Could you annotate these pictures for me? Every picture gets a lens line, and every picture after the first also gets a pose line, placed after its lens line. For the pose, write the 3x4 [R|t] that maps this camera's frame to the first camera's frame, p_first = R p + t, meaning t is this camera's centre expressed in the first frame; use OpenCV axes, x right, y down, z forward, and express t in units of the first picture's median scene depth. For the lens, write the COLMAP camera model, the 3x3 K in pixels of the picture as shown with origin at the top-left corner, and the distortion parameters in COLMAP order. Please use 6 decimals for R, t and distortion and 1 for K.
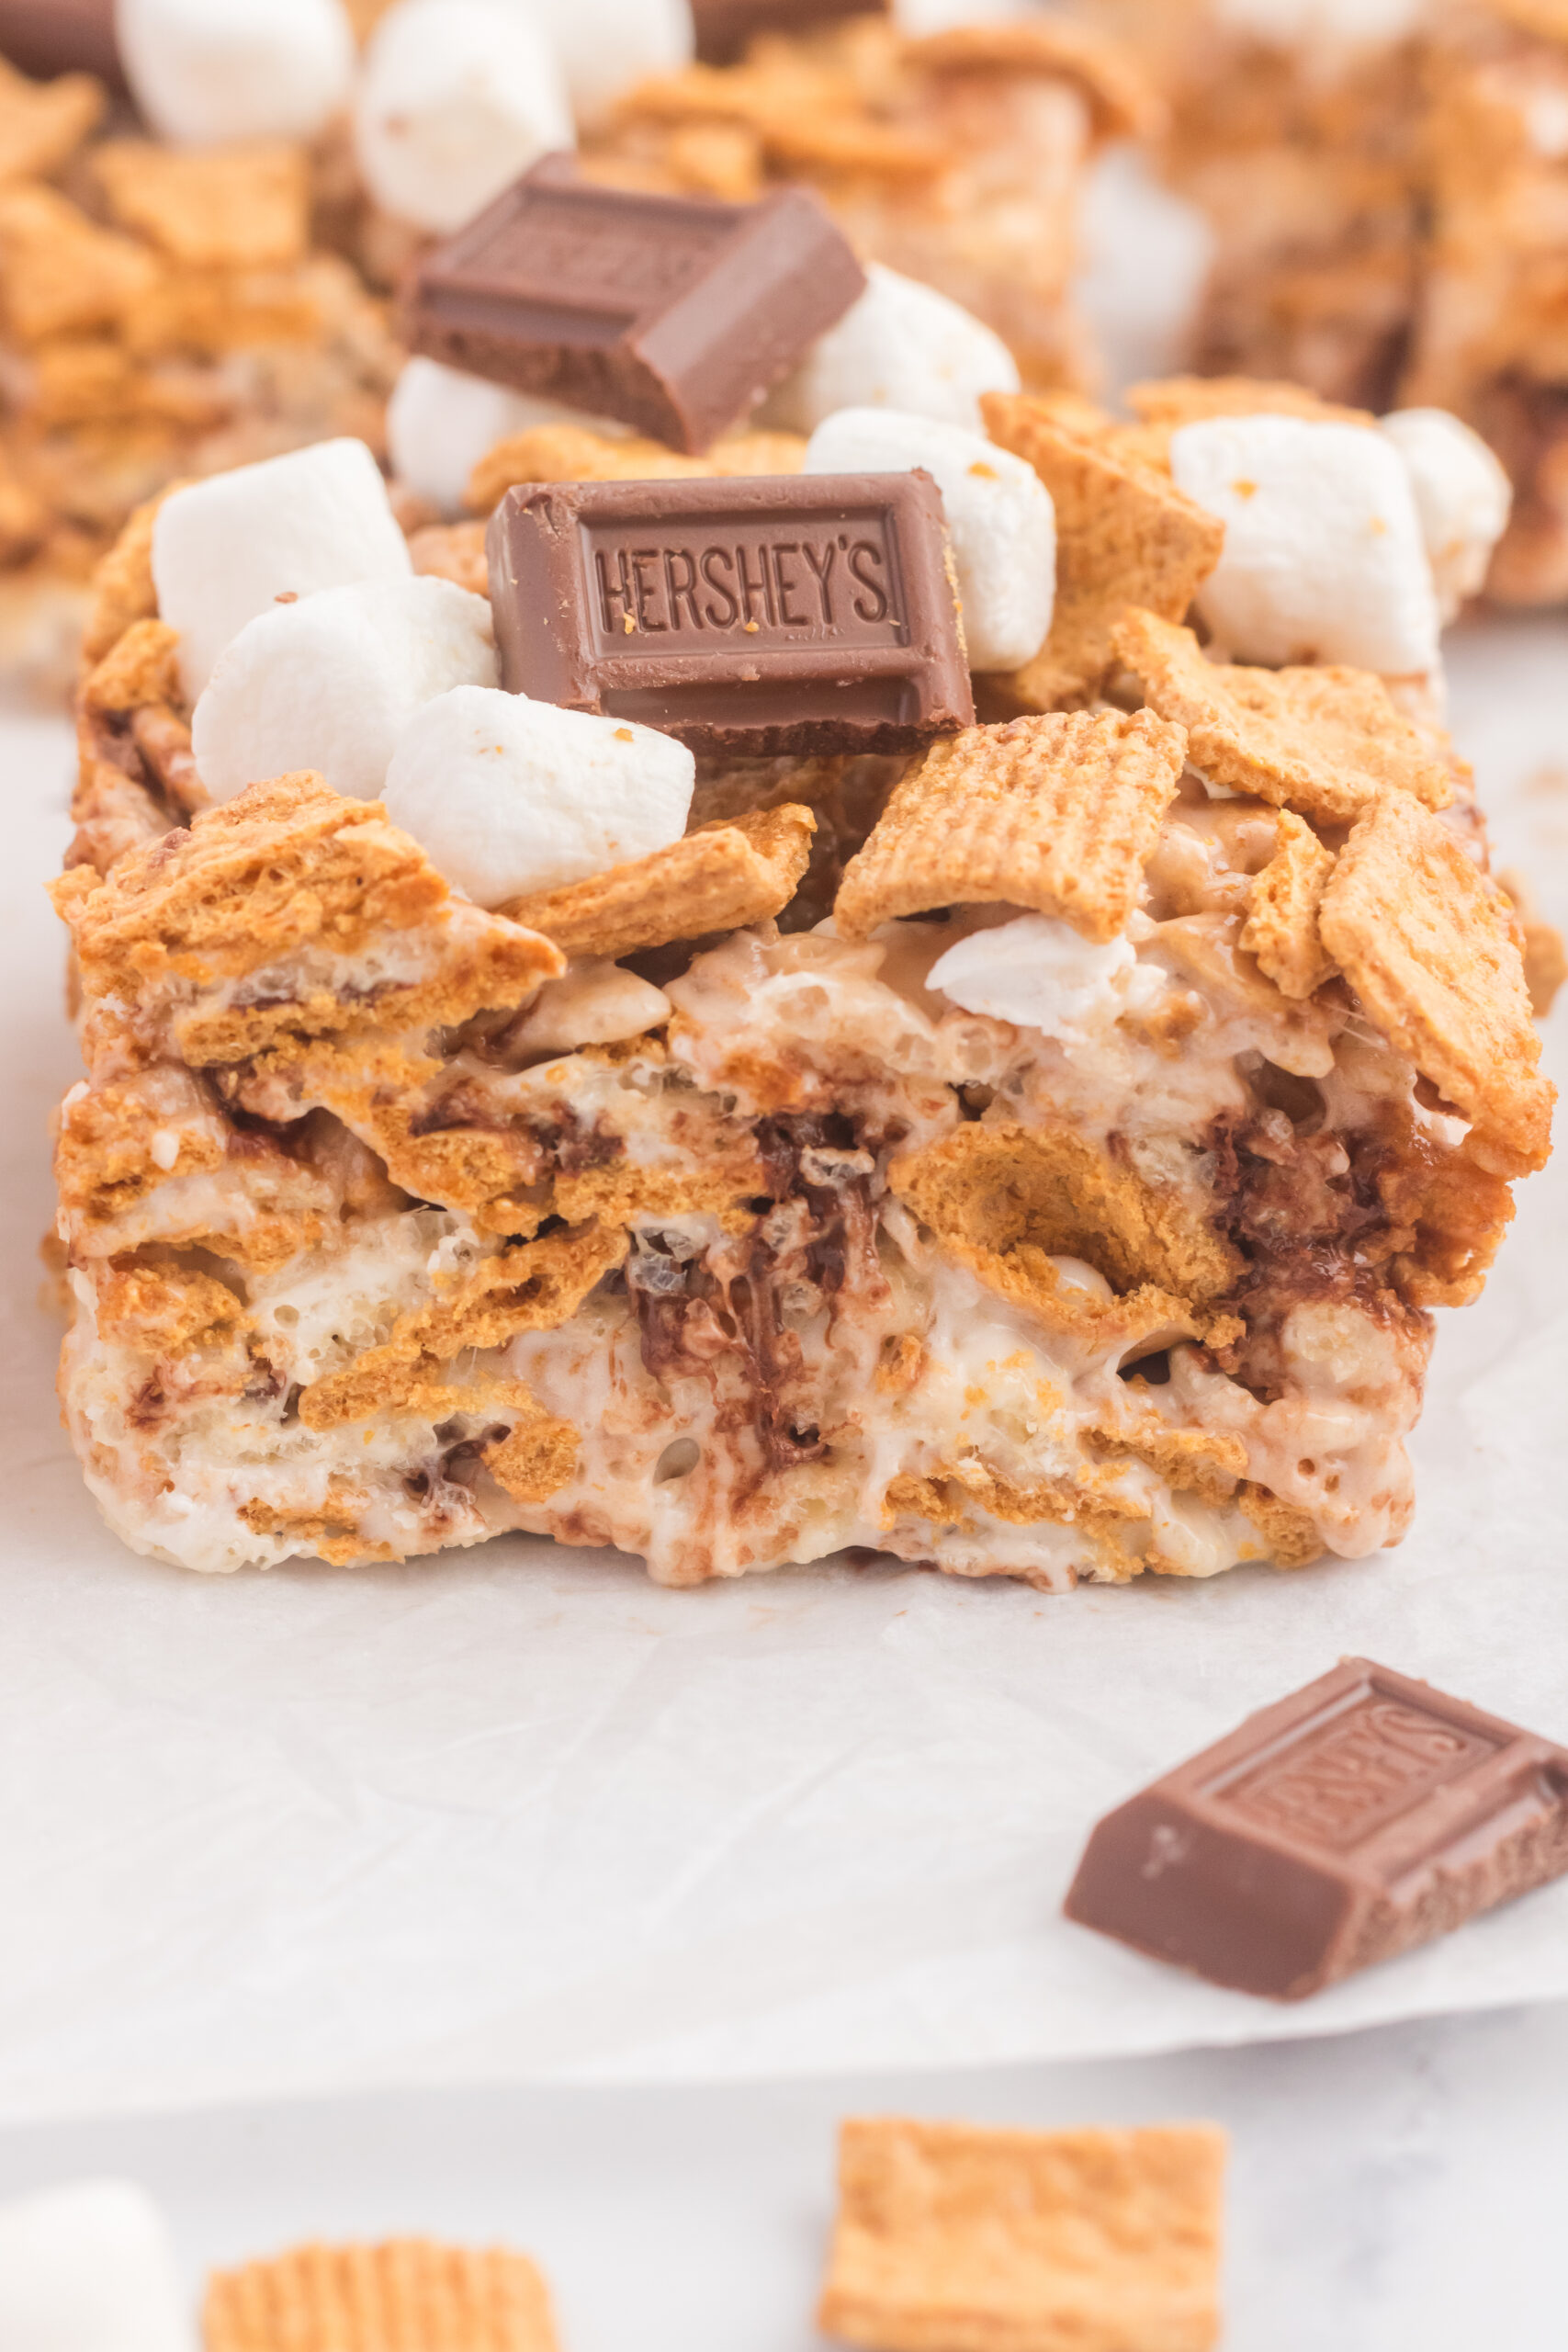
lens RADIAL K [[6357.2, 0, 785.5], [0, 6357.2, 962.9], [0, 0, 1]] dist [0.068941, -0.587695]
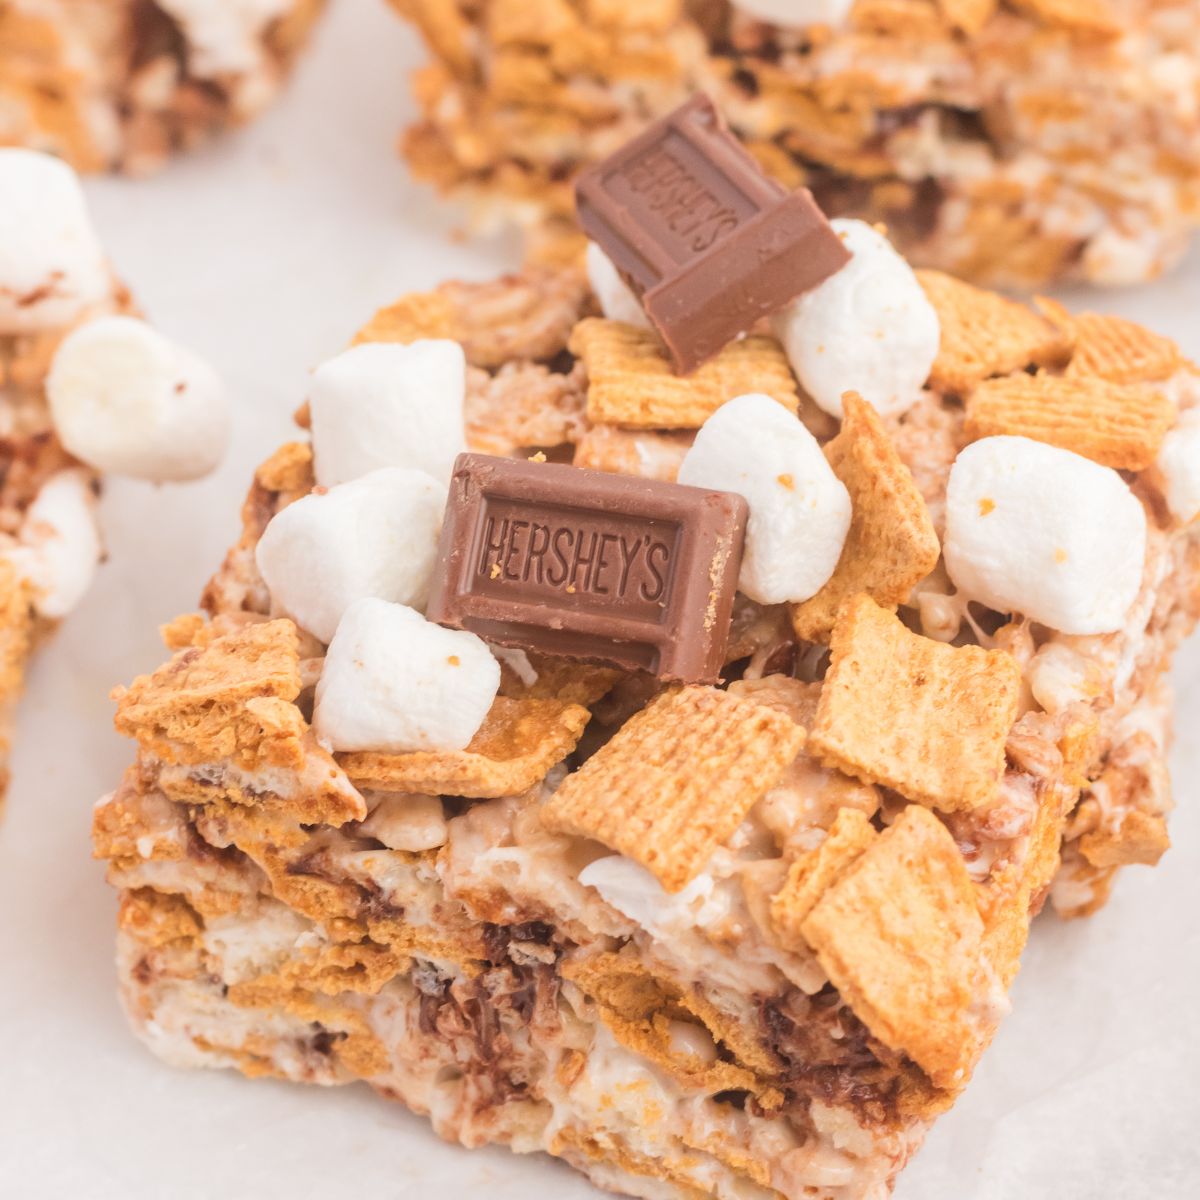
lens RADIAL K [[4762.4, 0, 602.7], [0, 4762.4, 346.6], [0, 0, 1]] dist [0.224136, -5.057388]
pose [[0.908488, 0.225638, -0.351764, 0.406874], [-0.128096, 0.951550, 0.279542, -0.445506], [0.397796, -0.208901, 0.893375, -0.024689]]
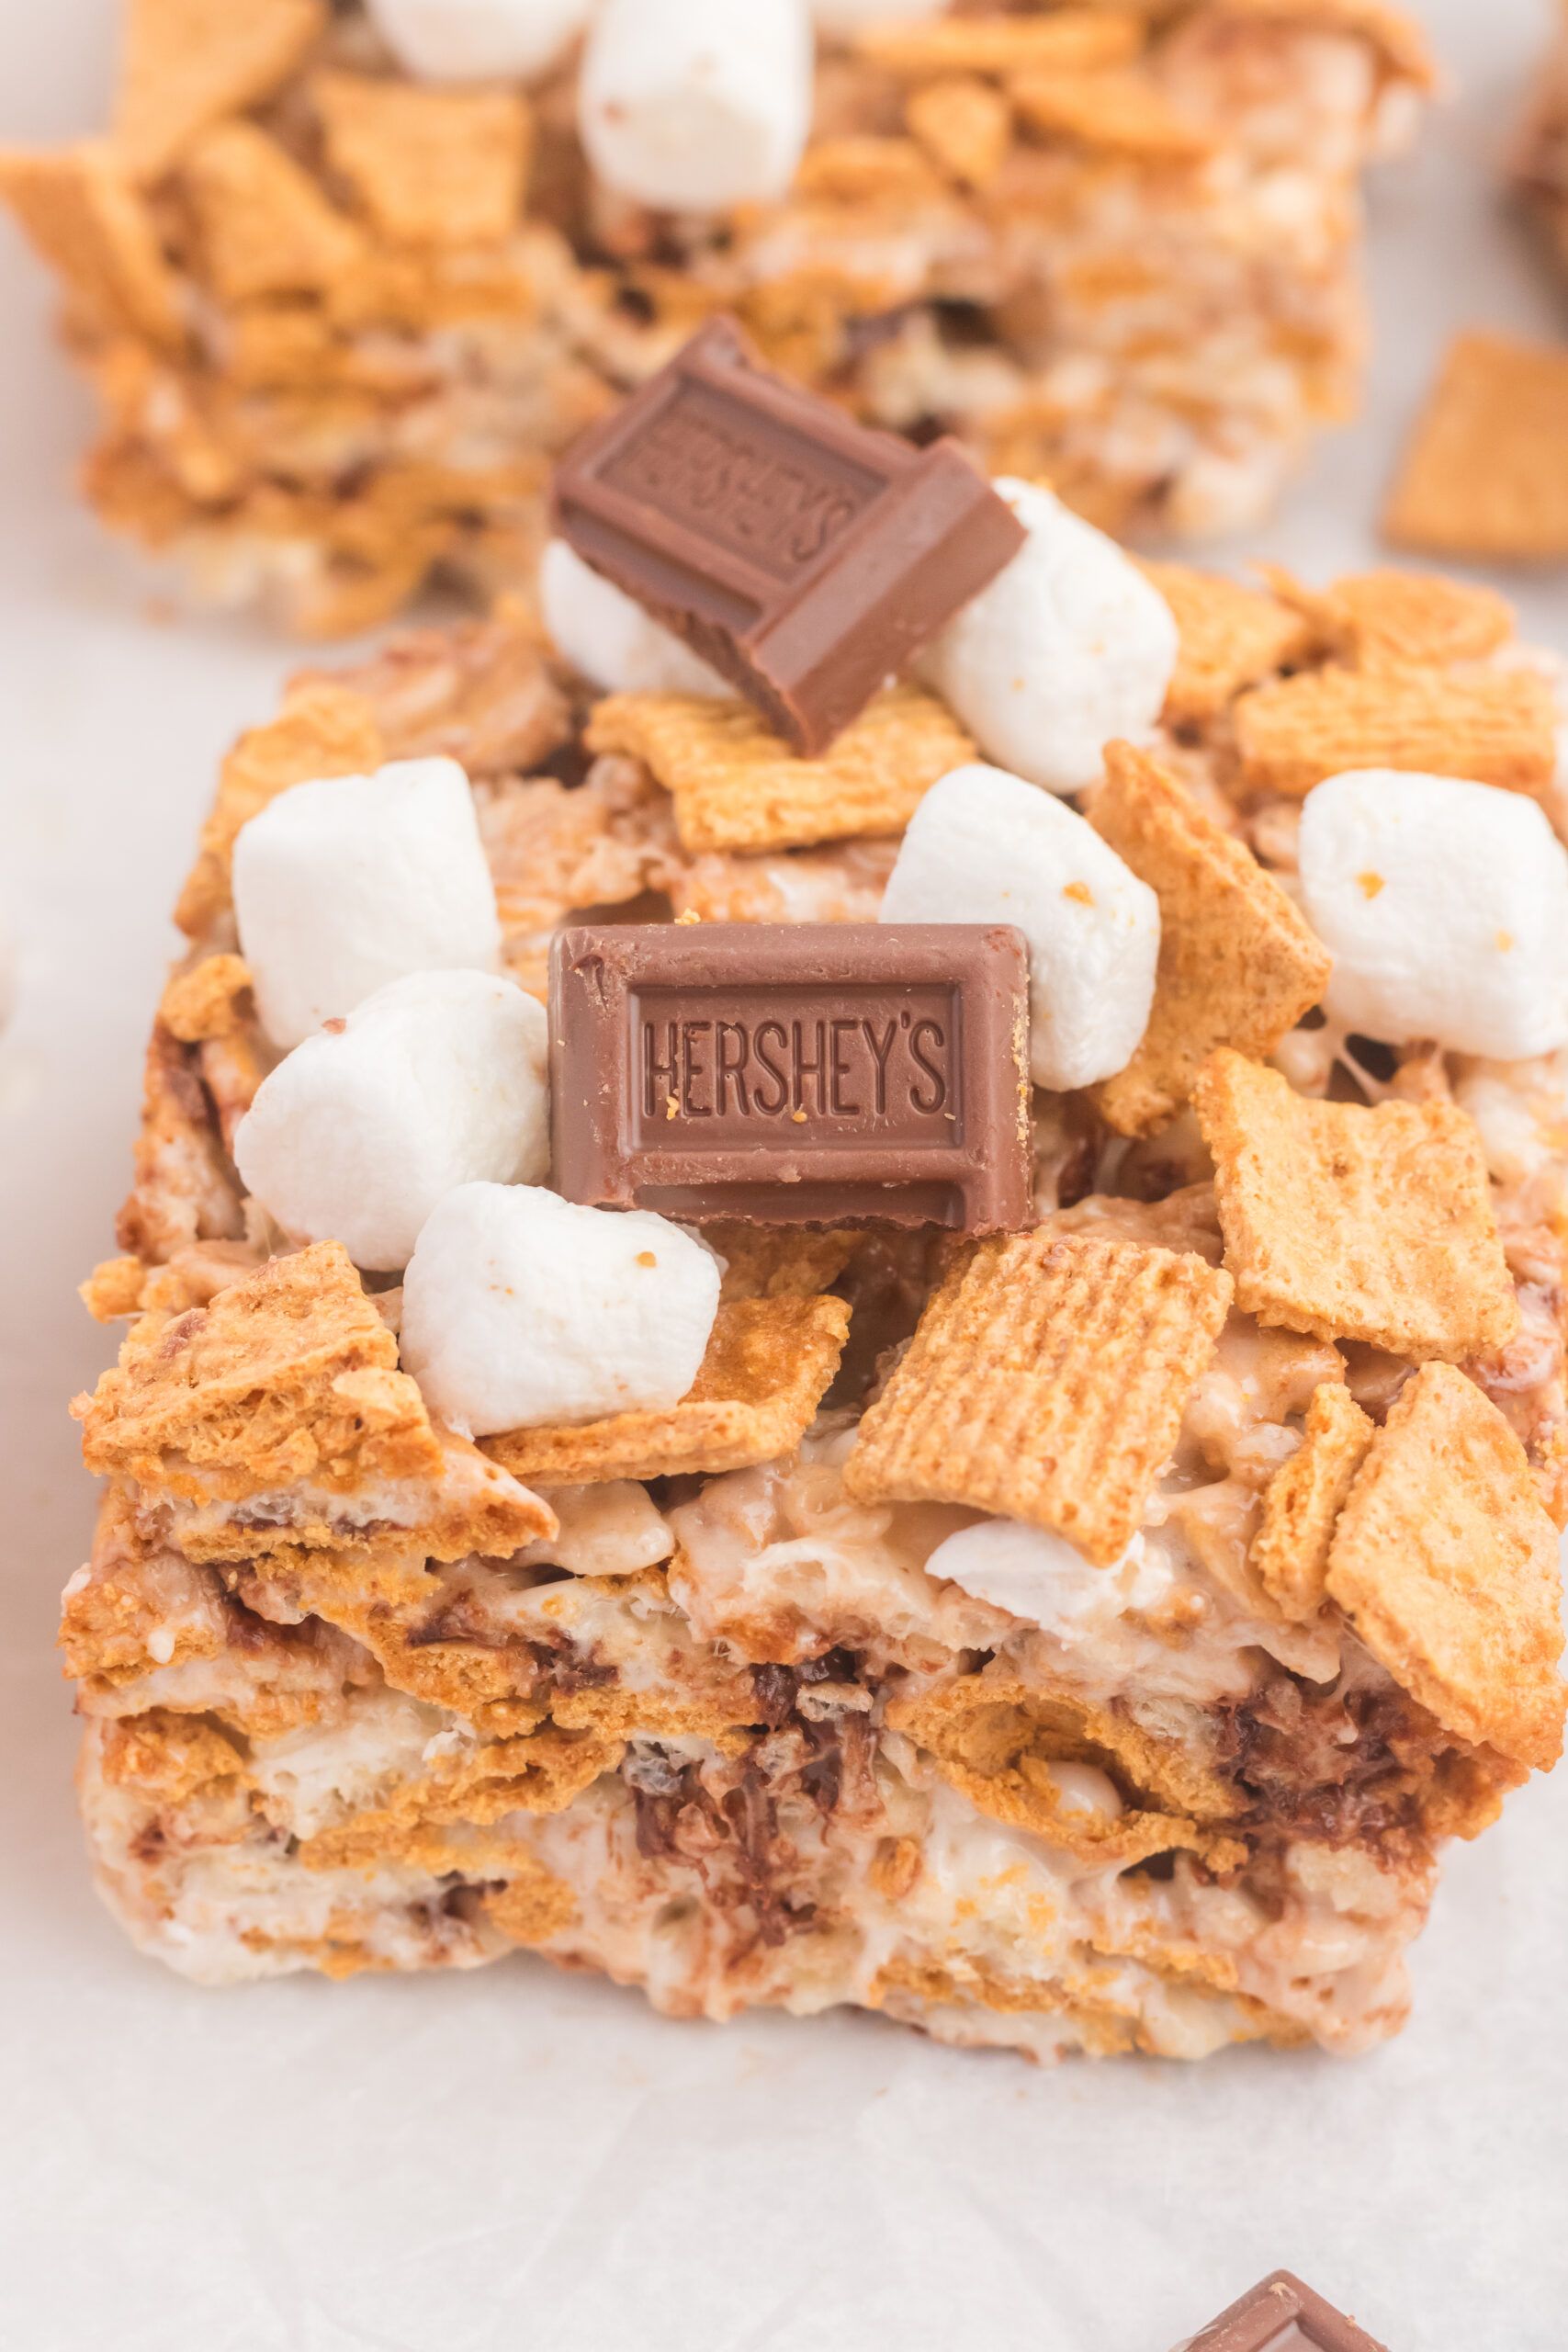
lens RADIAL K [[6286.4, 0, 786.9], [0, 6286.4, 1002.2], [0, 0, 1]] dist [0.054254, -0.239158]
pose [[0.990485, 0.087930, -0.105868, 0.094542], [-0.052581, 0.952698, 0.299335, -0.363381], [0.127181, -0.290920, 0.948257, 0.100957]]
